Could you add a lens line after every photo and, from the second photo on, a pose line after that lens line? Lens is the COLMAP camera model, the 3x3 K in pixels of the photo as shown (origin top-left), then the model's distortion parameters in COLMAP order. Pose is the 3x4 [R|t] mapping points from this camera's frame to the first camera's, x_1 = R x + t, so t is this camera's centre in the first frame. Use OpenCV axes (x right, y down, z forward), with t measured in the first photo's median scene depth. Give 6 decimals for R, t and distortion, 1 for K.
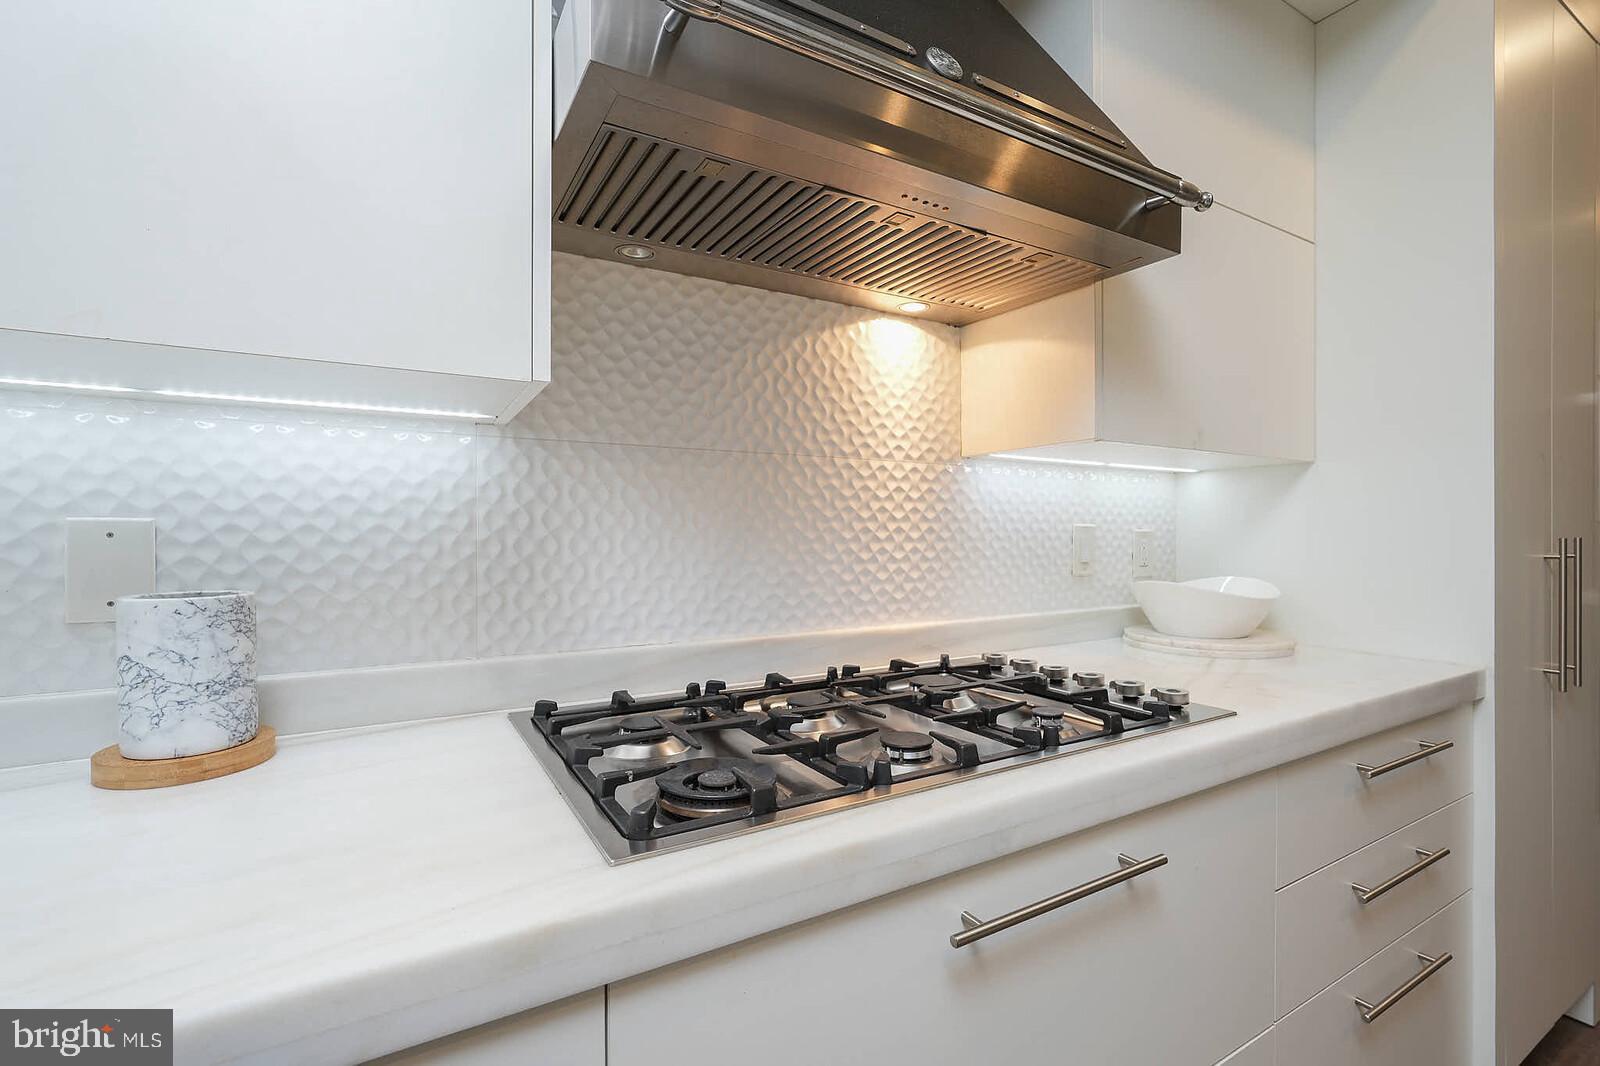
lens RADIAL K [[720.1, 0, 801.4], [0, 720.1, 531.7], [0, 0, 1]] dist [-0.017247, 0.008209]
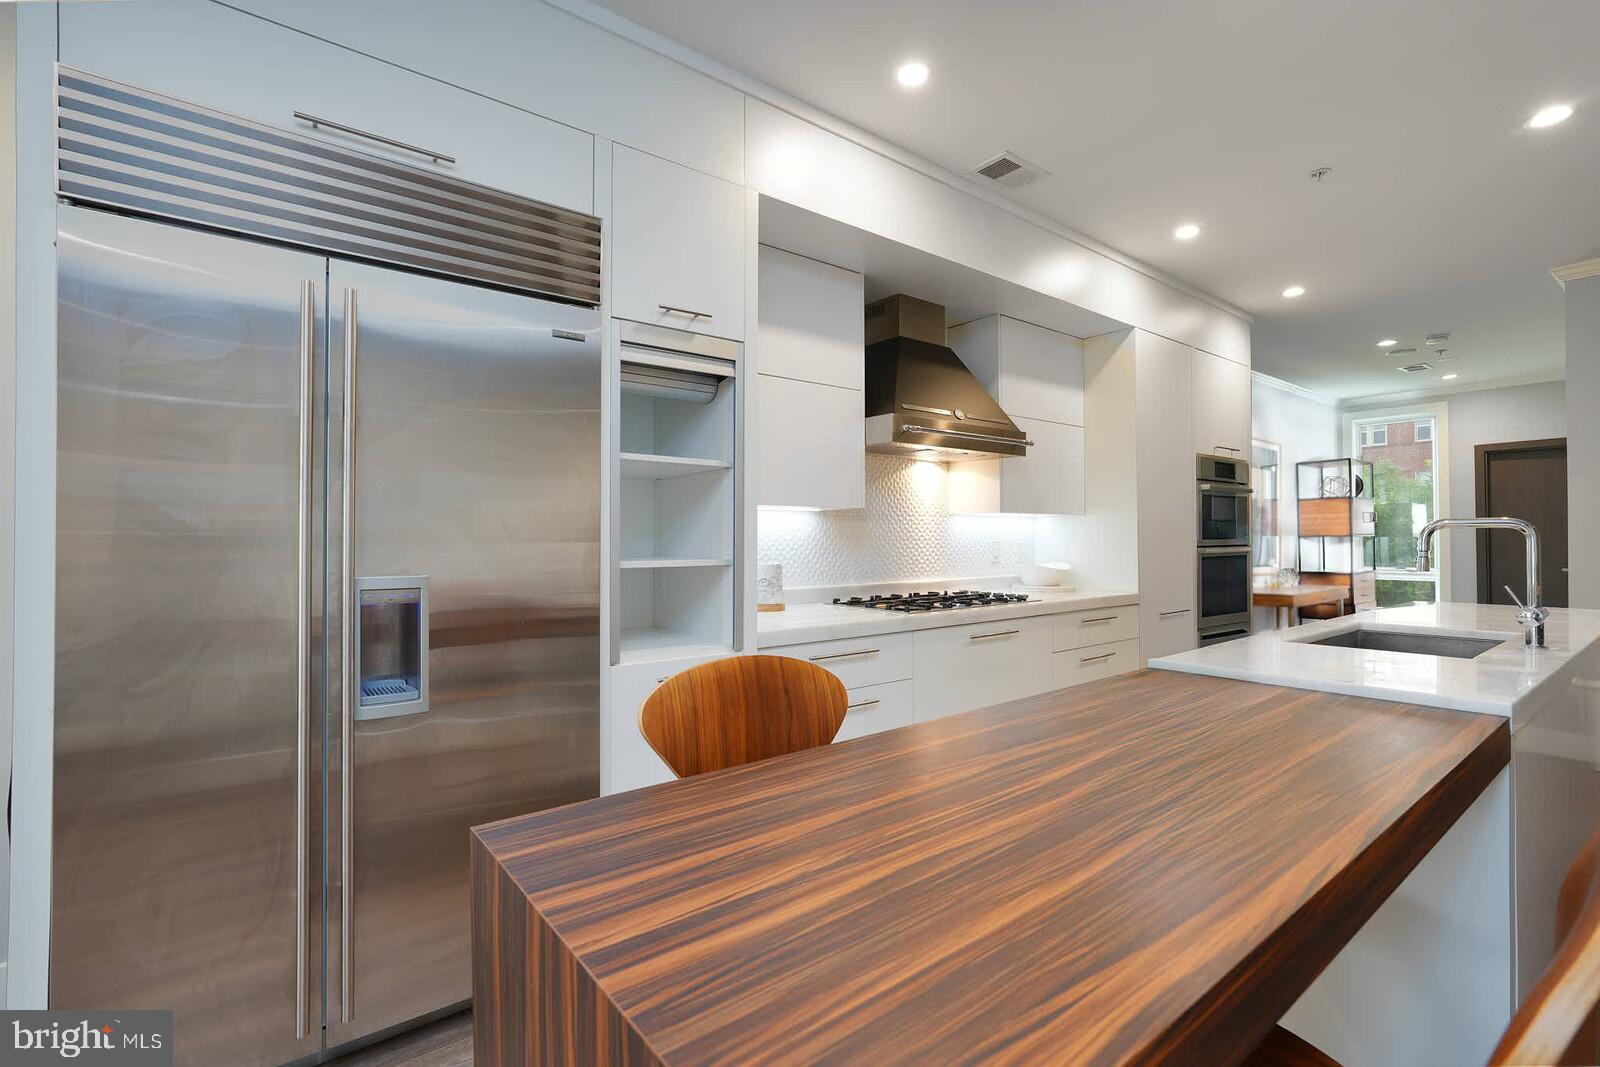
lens RADIAL K [[720.1, 0, 801.2], [0, 720.1, 531.3], [0, 0, 1]] dist [-0.017247, 0.008209]
pose [[0.991461, -0.001664, 0.130394, -0.716078], [0.002439, 0.999980, -0.005787, -0.036483], [-0.130381, 0.006055, 0.991445, -1.661672]]
